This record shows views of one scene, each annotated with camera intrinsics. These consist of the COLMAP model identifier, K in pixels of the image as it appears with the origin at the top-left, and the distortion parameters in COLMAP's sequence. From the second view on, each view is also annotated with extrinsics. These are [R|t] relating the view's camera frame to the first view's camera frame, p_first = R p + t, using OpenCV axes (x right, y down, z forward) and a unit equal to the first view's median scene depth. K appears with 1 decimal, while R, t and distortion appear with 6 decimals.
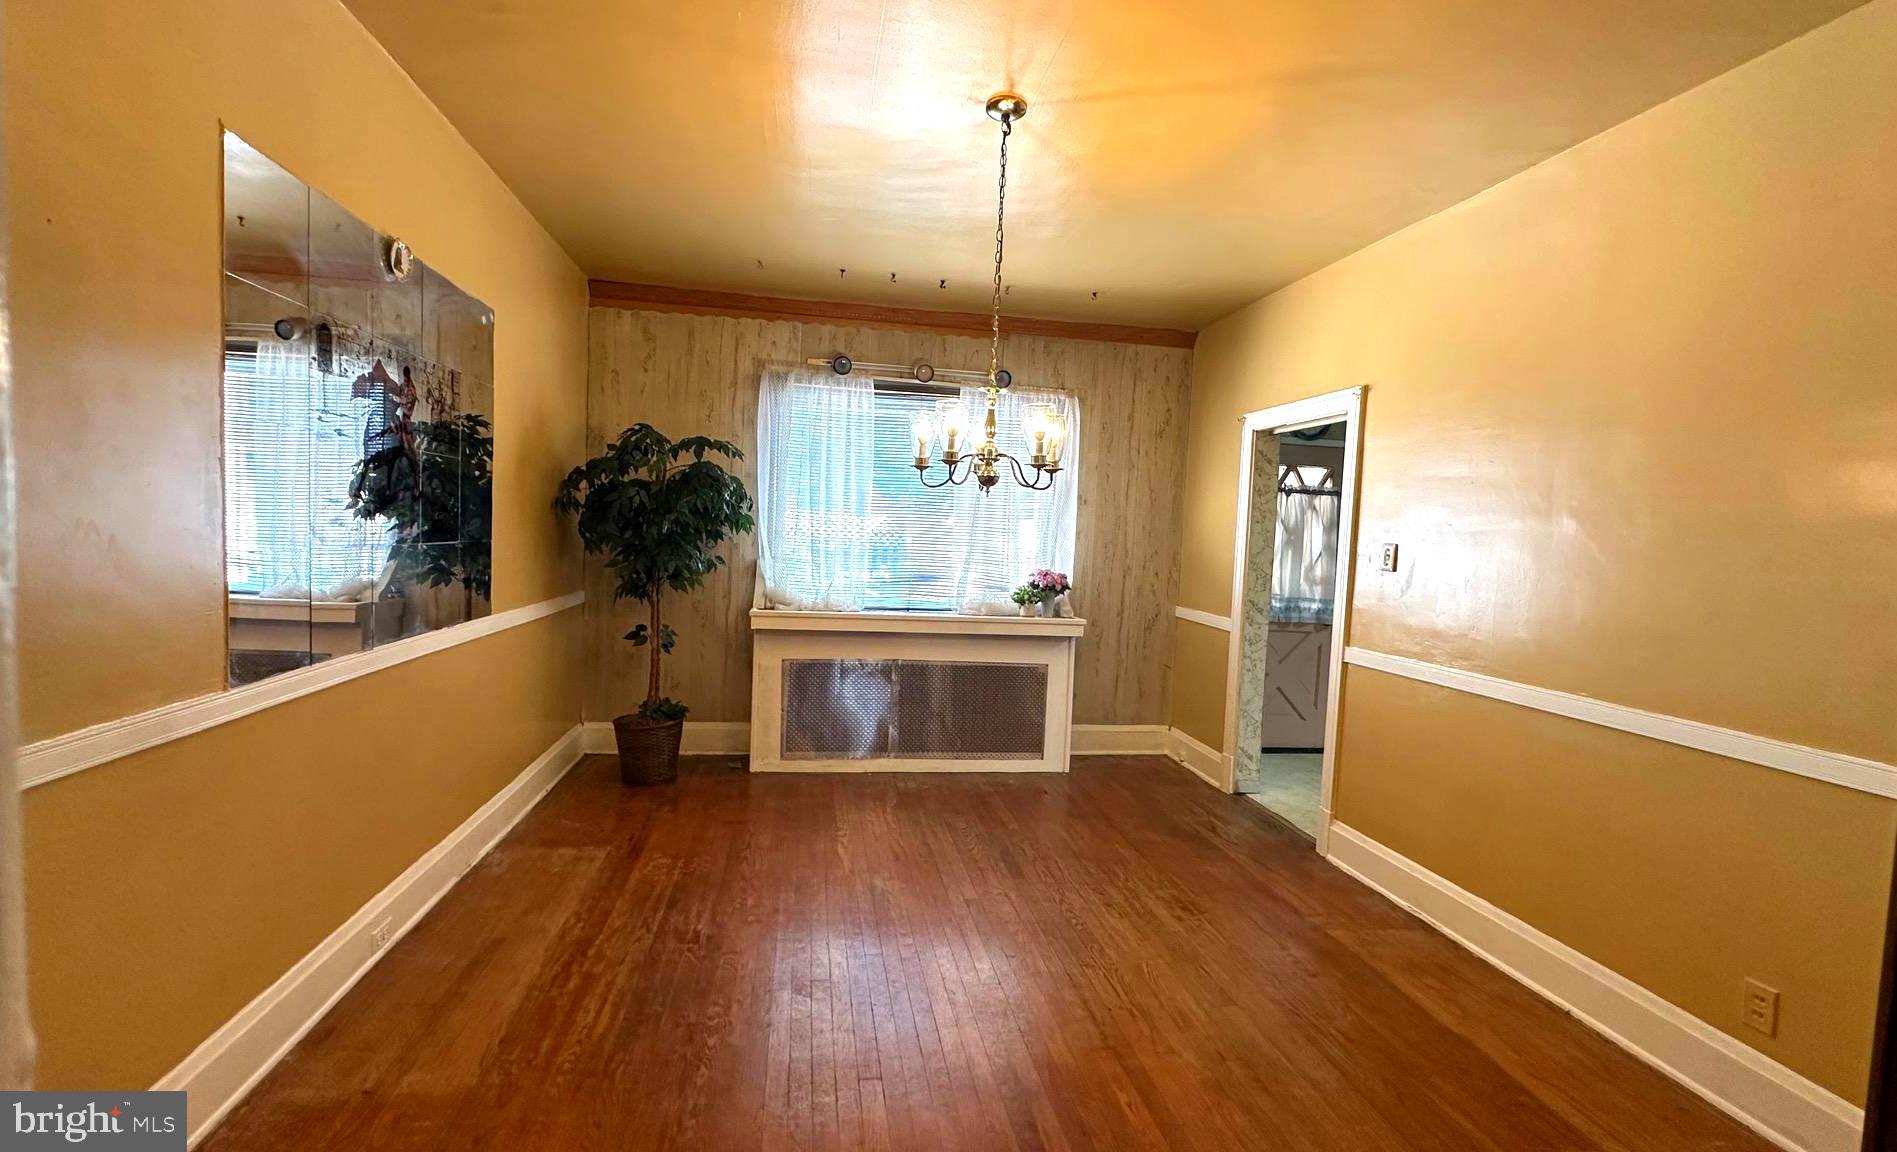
lens RADIAL K [[827.9, 0, 929.7], [0, 827.9, 575.6], [0, 0, 1]] dist [-0.000759, 0.000848]
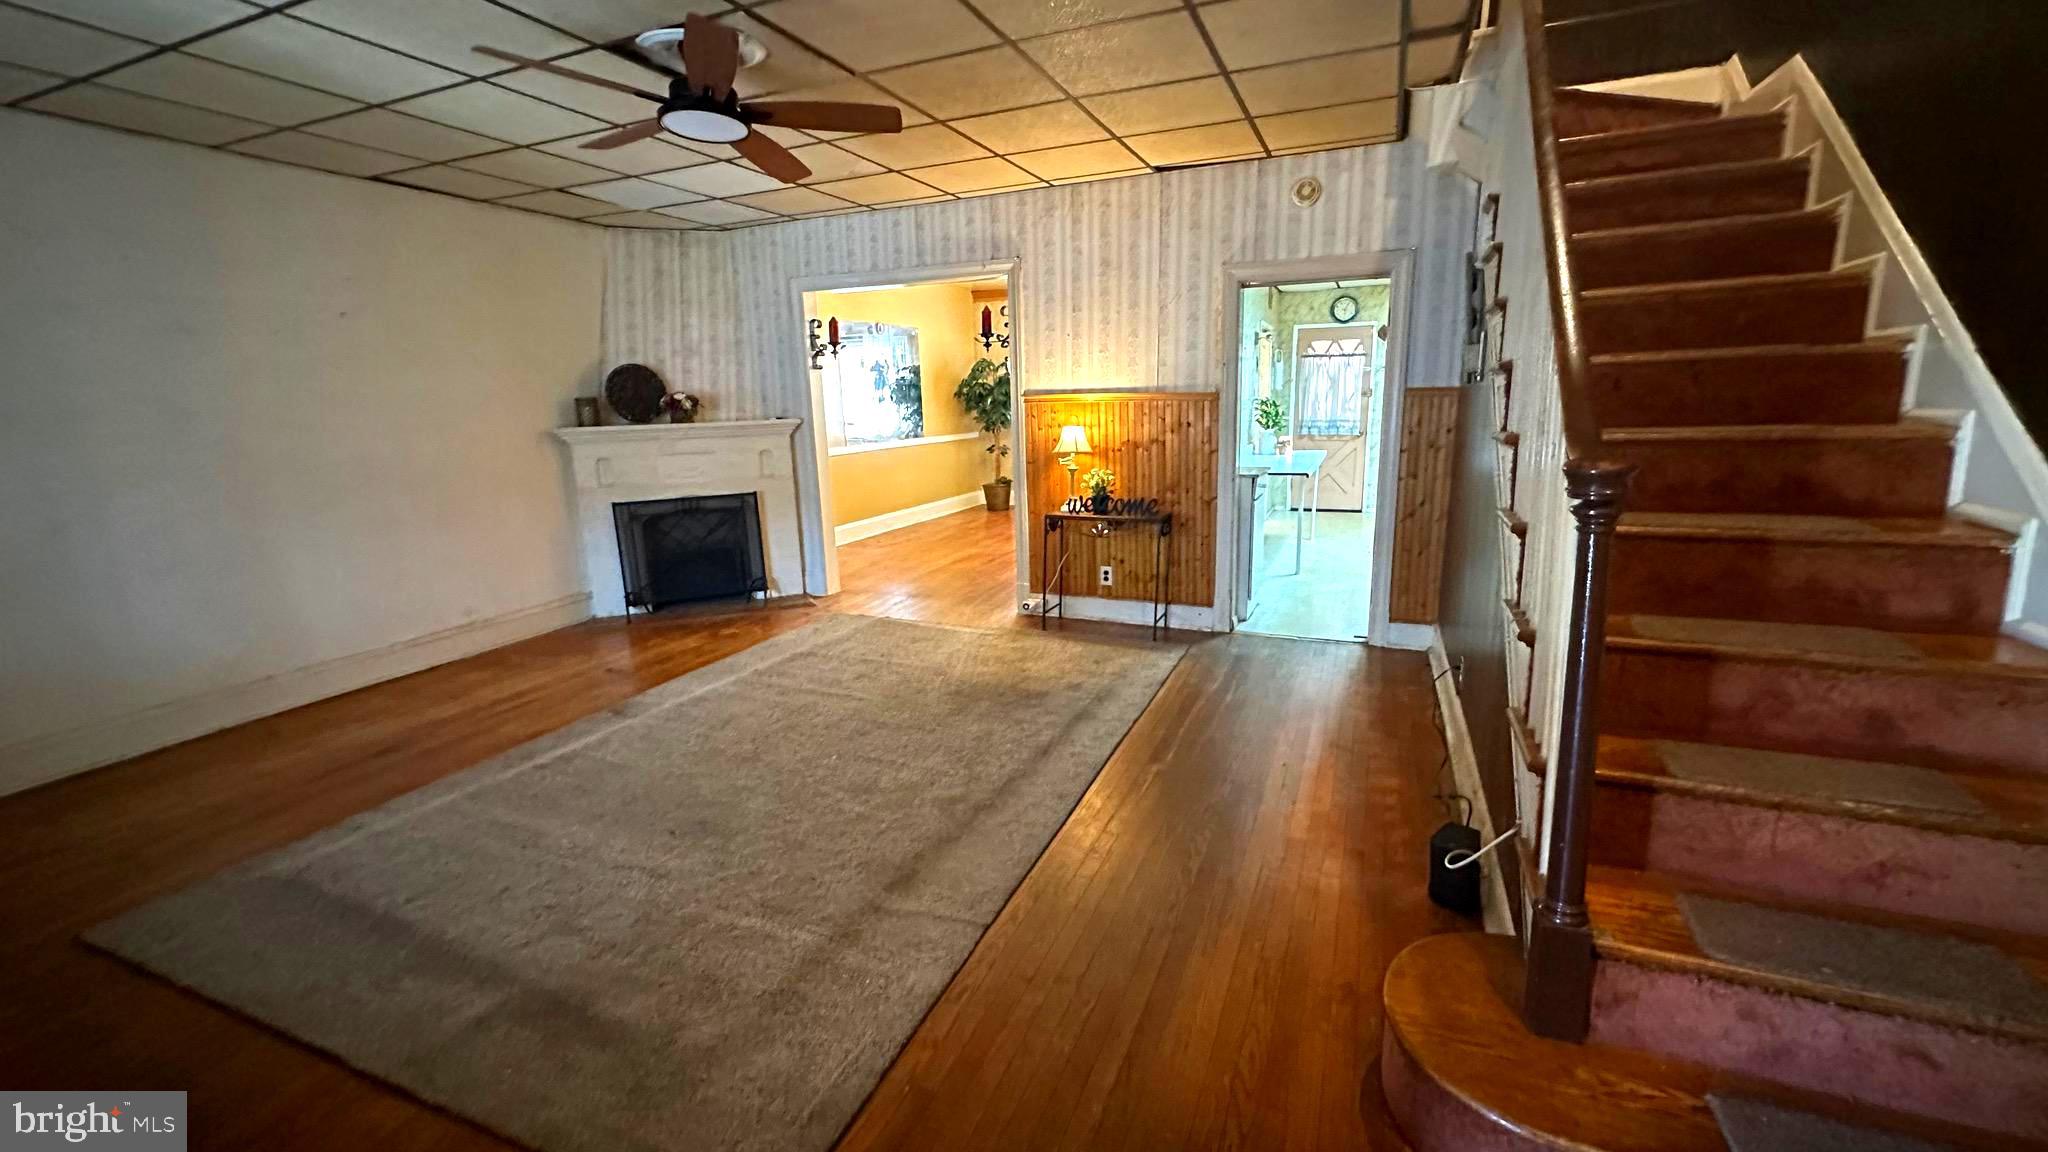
lens RADIAL K [[822.0, 0, 1031.6], [0, 822.0, 576.1], [0, 0, 1]] dist [-0.003550, 0.001241]
pose [[0.853005, 0.049196, -0.519579, 0.925989], [0.034980, 0.987919, 0.150969, 0.077278], [0.520730, -0.146952, 0.840979, -0.910427]]
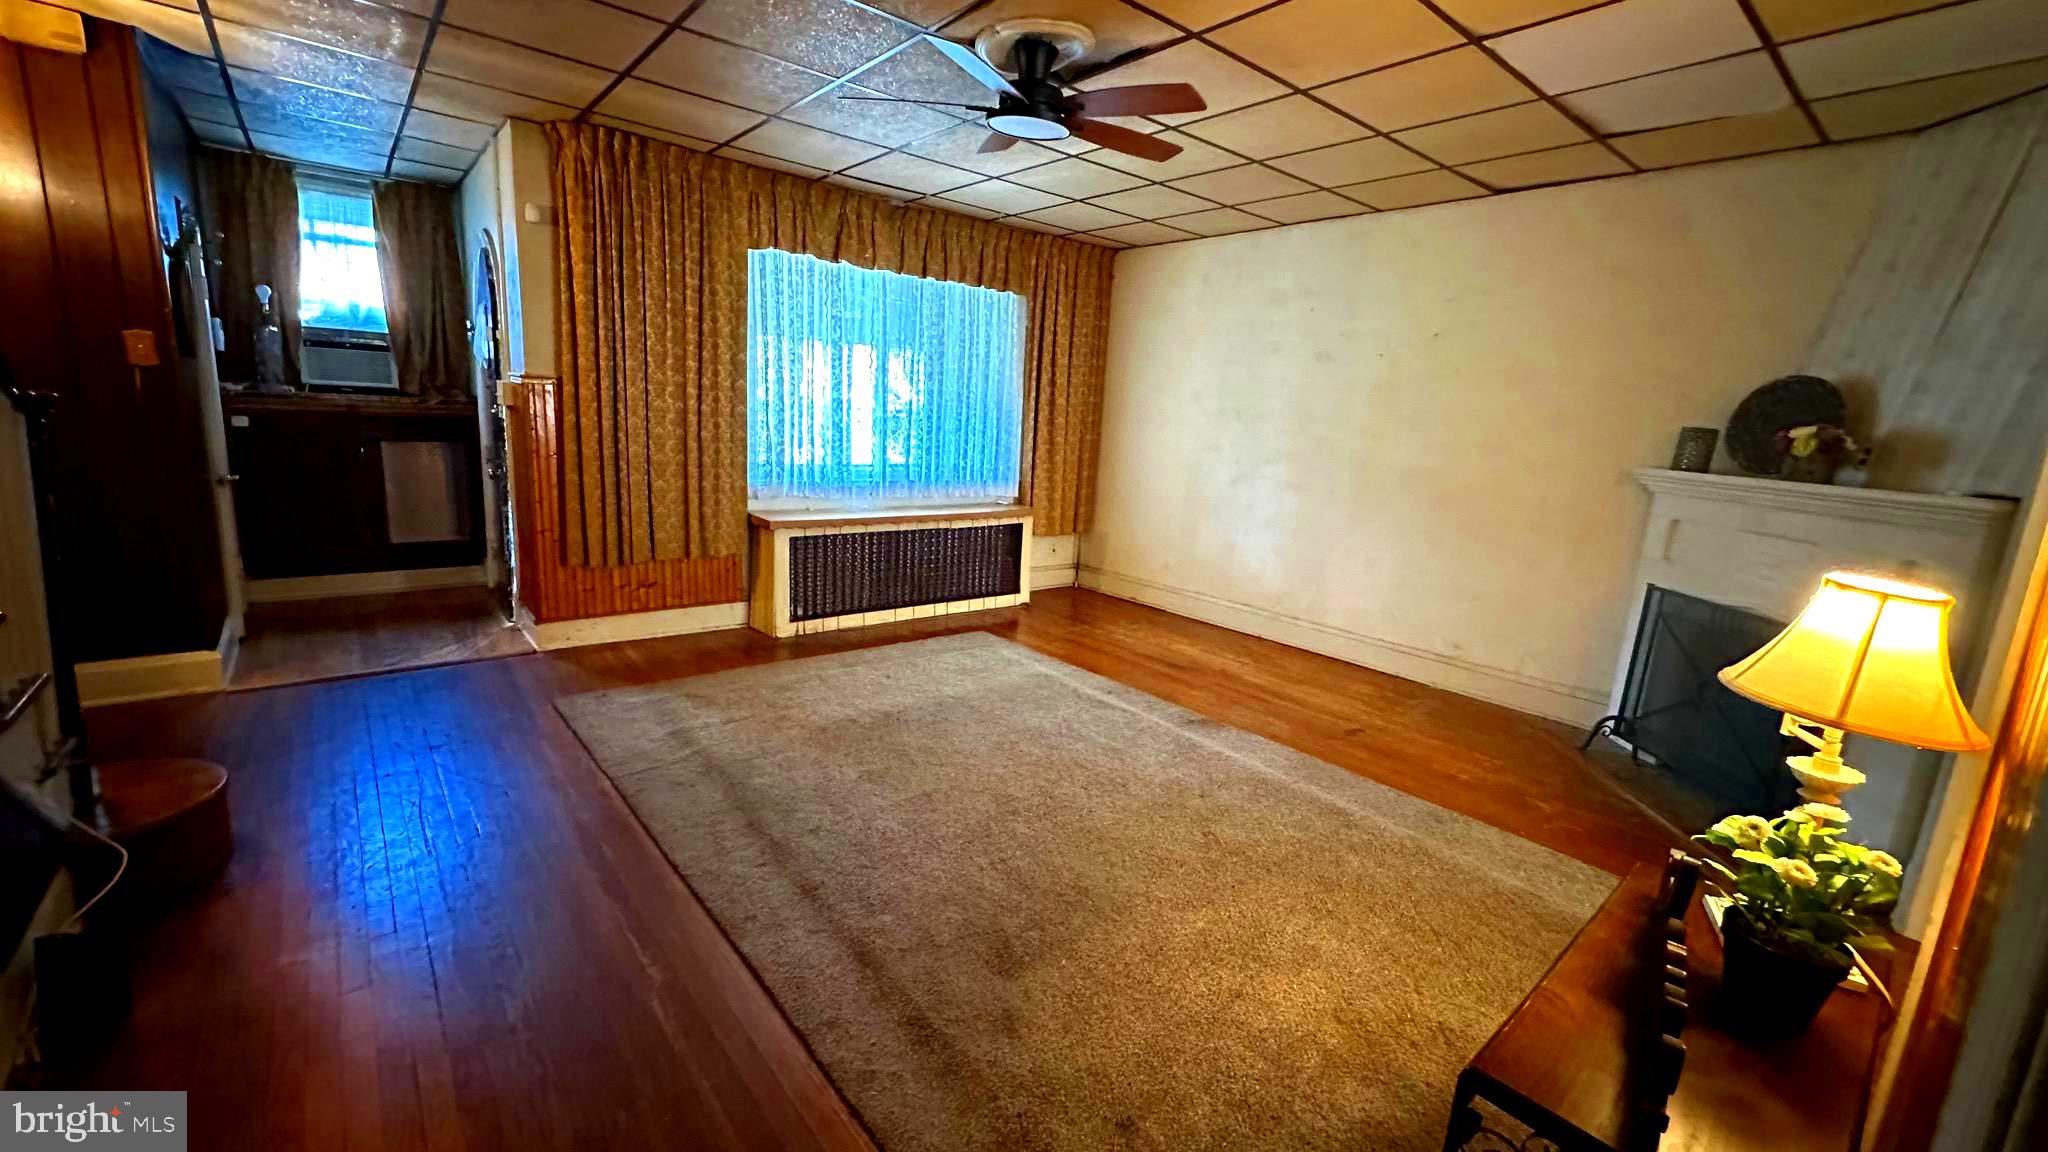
lens RADIAL K [[822.0, 0, 1022.9], [0, 822.0, 576.5], [0, 0, 1]] dist [-0.003550, 0.001241]
pose [[-0.849547, 0.011452, -0.527389, 0.725301], [-0.122646, 0.968079, 0.218587, 0.024824], [0.513058, 0.250382, -0.821024, 0.100520]]
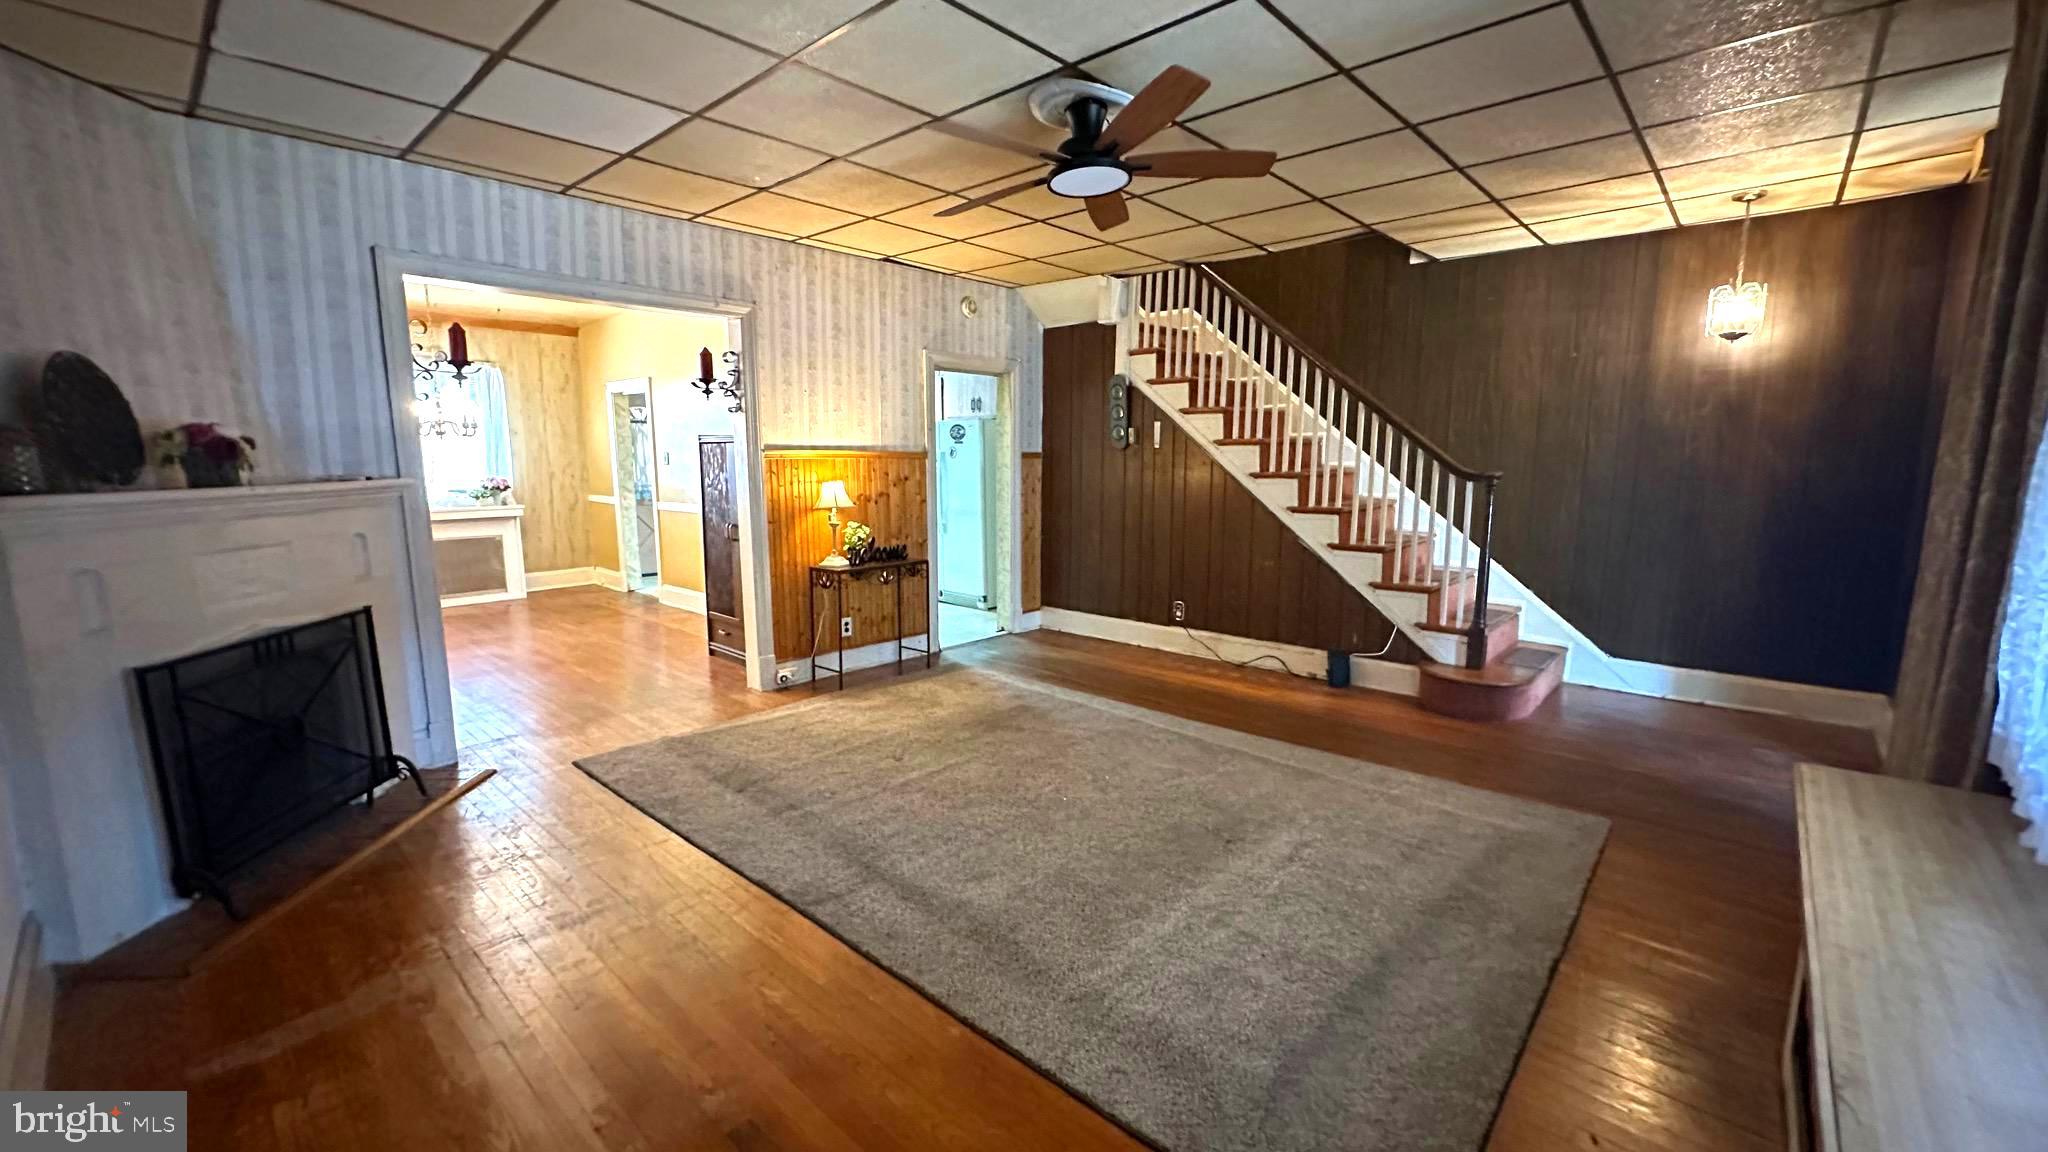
lens RADIAL K [[822.0, 0, 1015.7], [0, 822.0, 575.6], [0, 0, 1]] dist [-0.003550, 0.001241]
pose [[0.780975, -0.135119, 0.609771, -0.068688], [0.068288, 0.988938, 0.131678, 0.044530], [-0.620817, -0.061197, 0.781563, -0.950258]]
